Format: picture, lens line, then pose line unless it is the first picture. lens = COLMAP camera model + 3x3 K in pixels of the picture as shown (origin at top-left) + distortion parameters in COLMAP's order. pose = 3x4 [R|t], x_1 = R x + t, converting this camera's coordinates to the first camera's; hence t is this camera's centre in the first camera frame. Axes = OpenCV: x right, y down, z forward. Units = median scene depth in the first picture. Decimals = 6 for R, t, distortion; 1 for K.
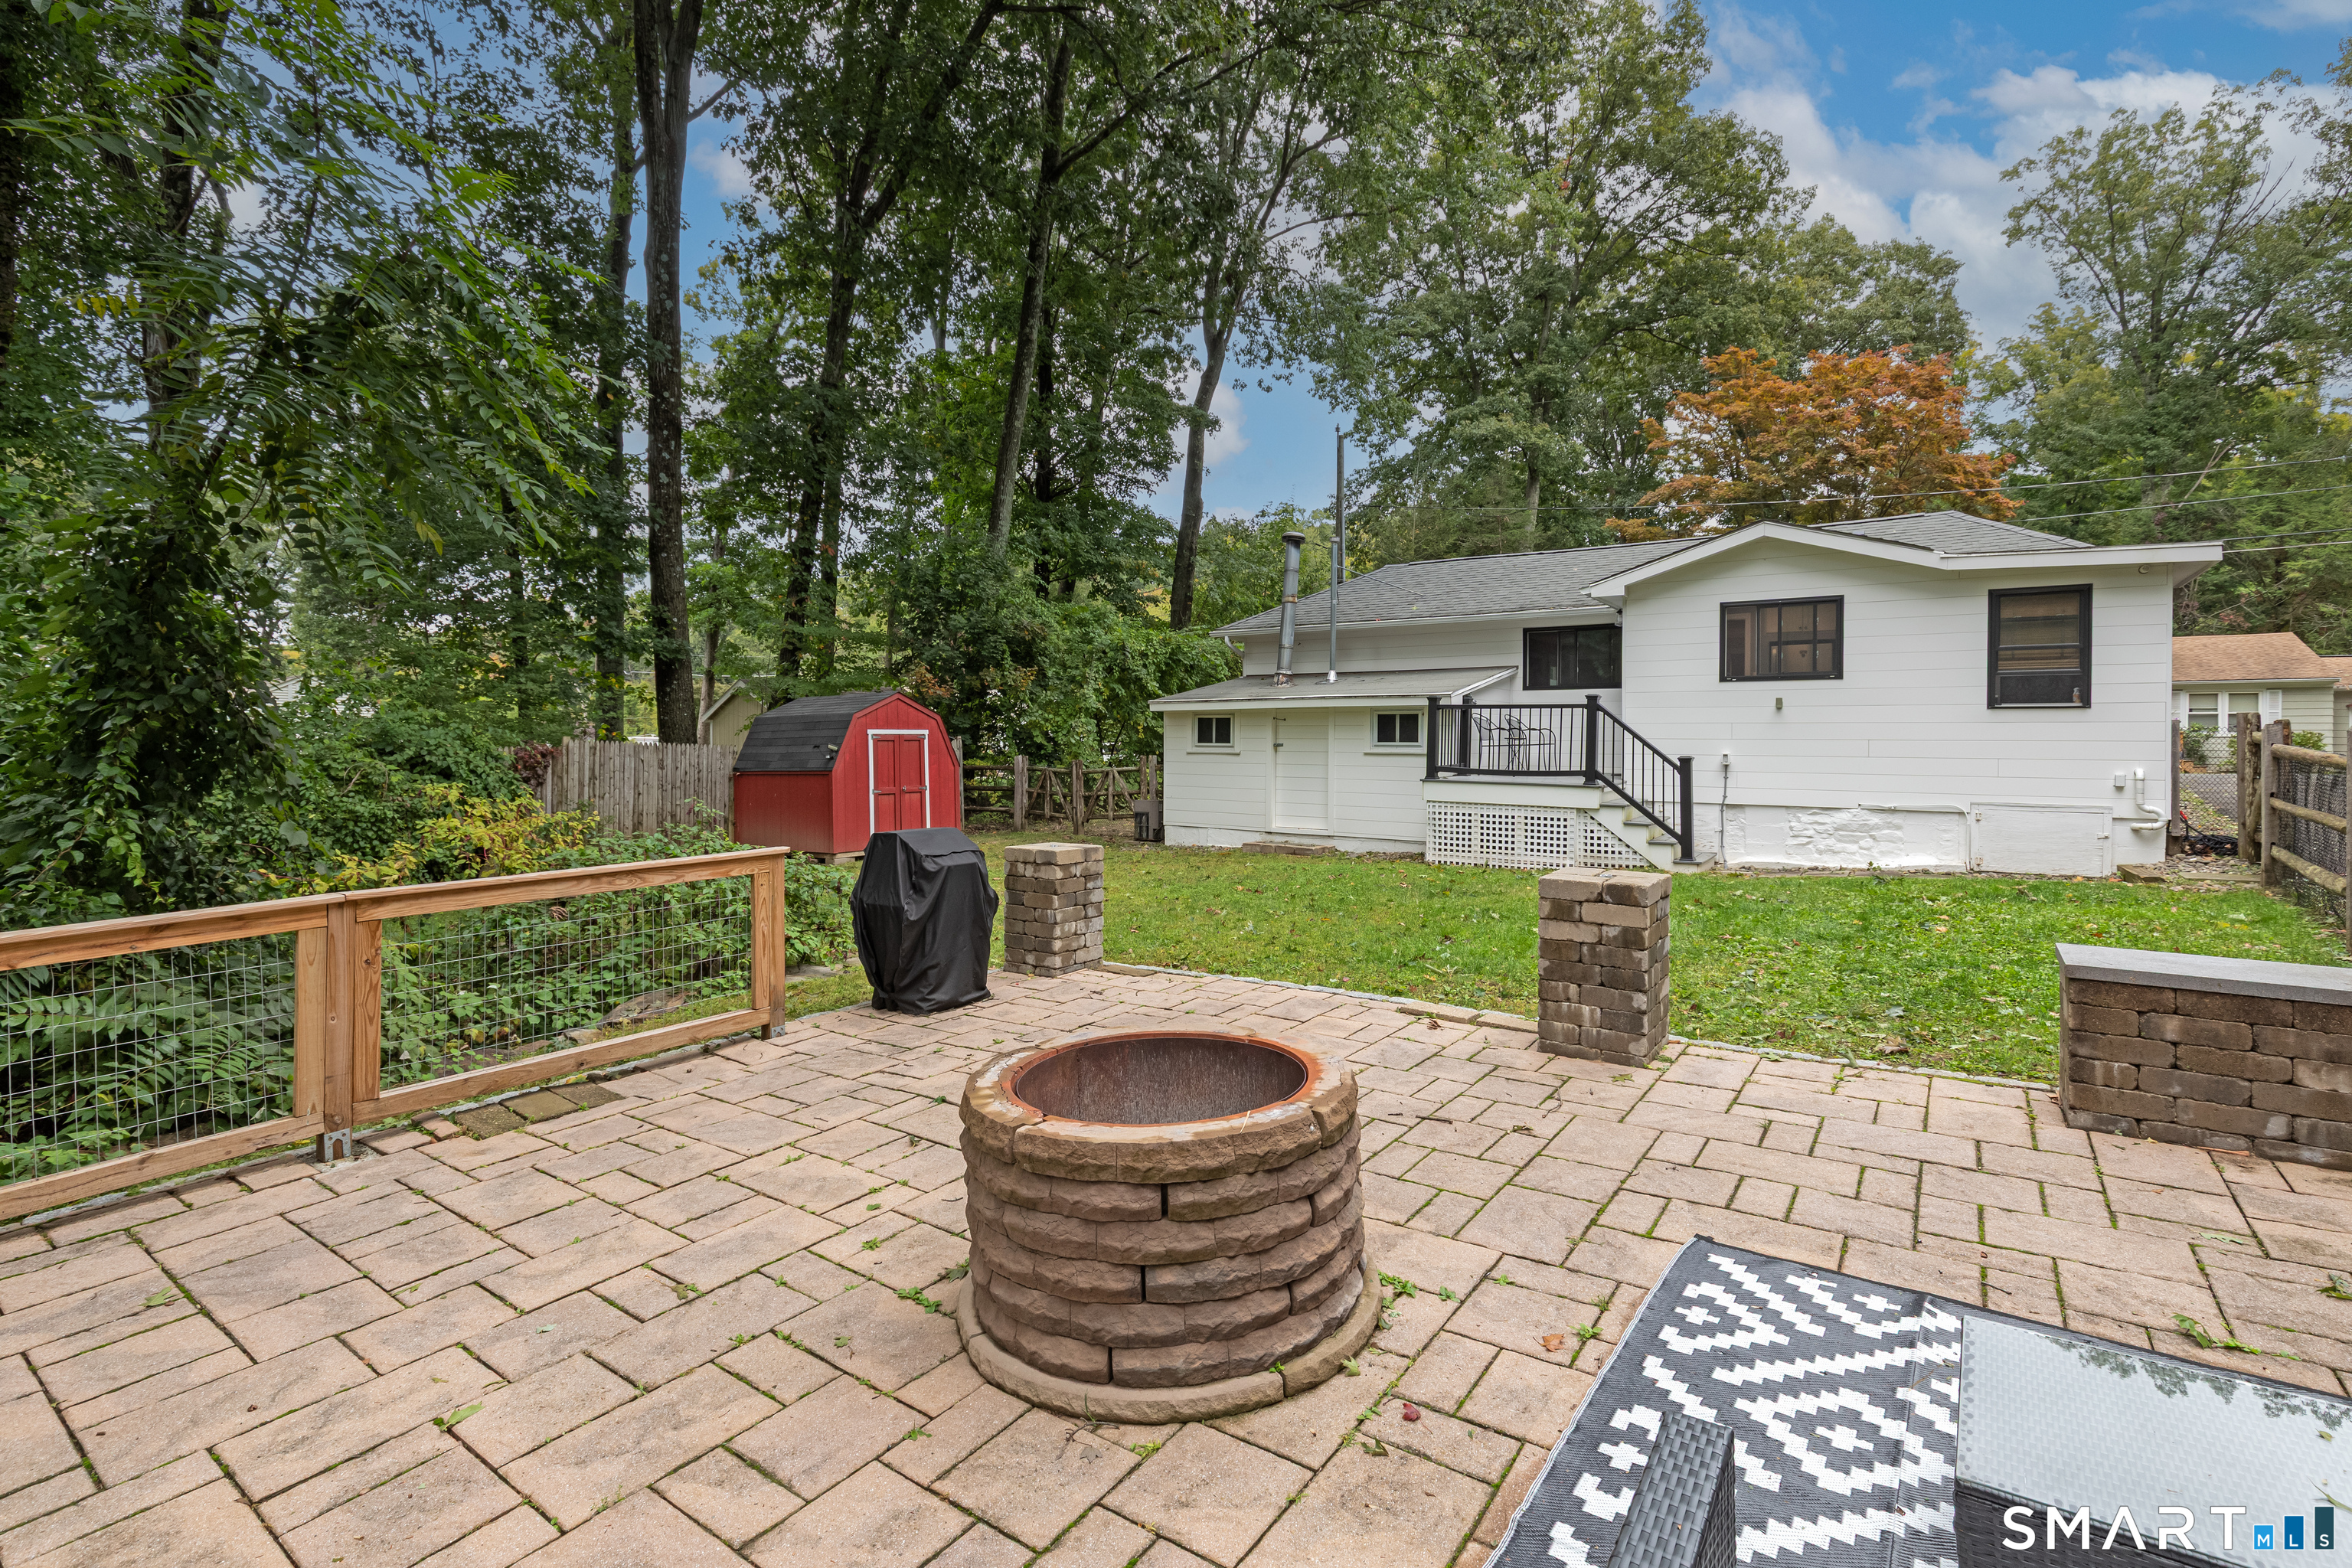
lens RADIAL K [[1092.6, 0, 1179.1], [0, 1092.6, 766.2], [0, 0, 1]] dist [0.009560, -0.000019]
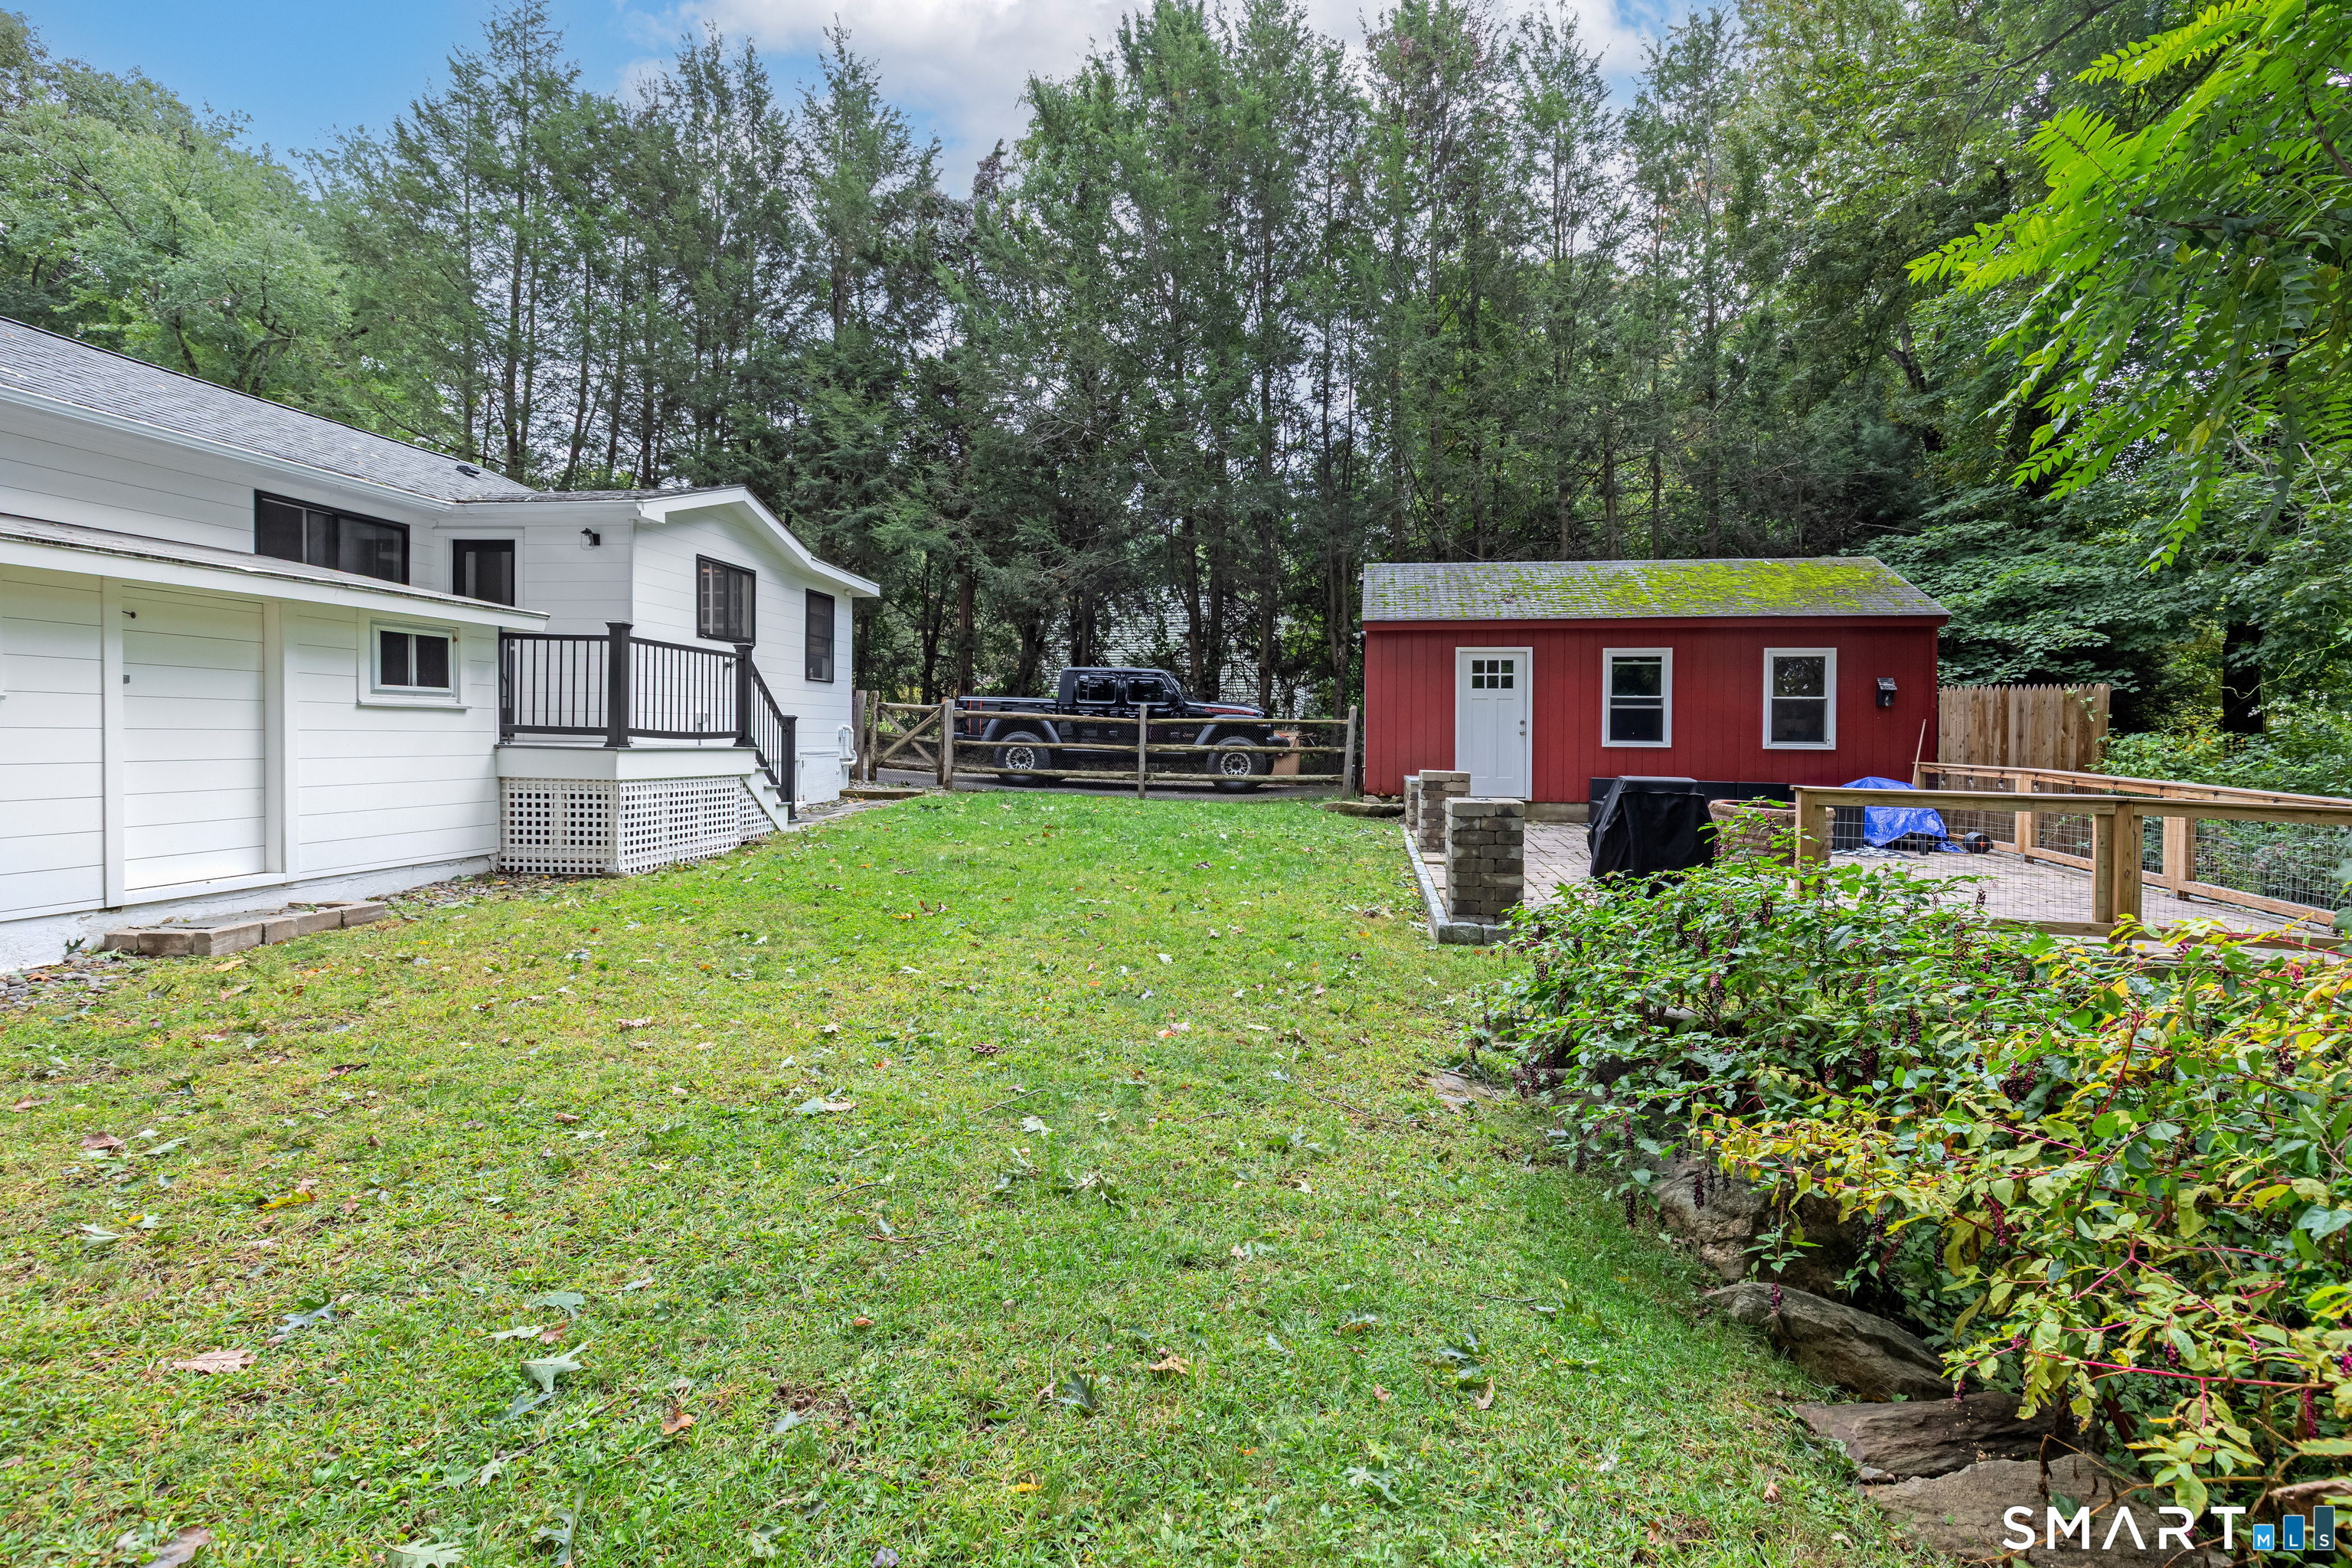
lens RADIAL K [[1092.6, 0, 1176.9], [0, 1092.6, 768.4], [0, 0, 1]] dist [0.009560, -0.000019]
pose [[-0.431489, -0.044027, 0.901043, -0.583789], [-0.022673, 0.999022, 0.037956, -0.006806], [-0.901833, -0.004052, -0.432065, 1.085582]]
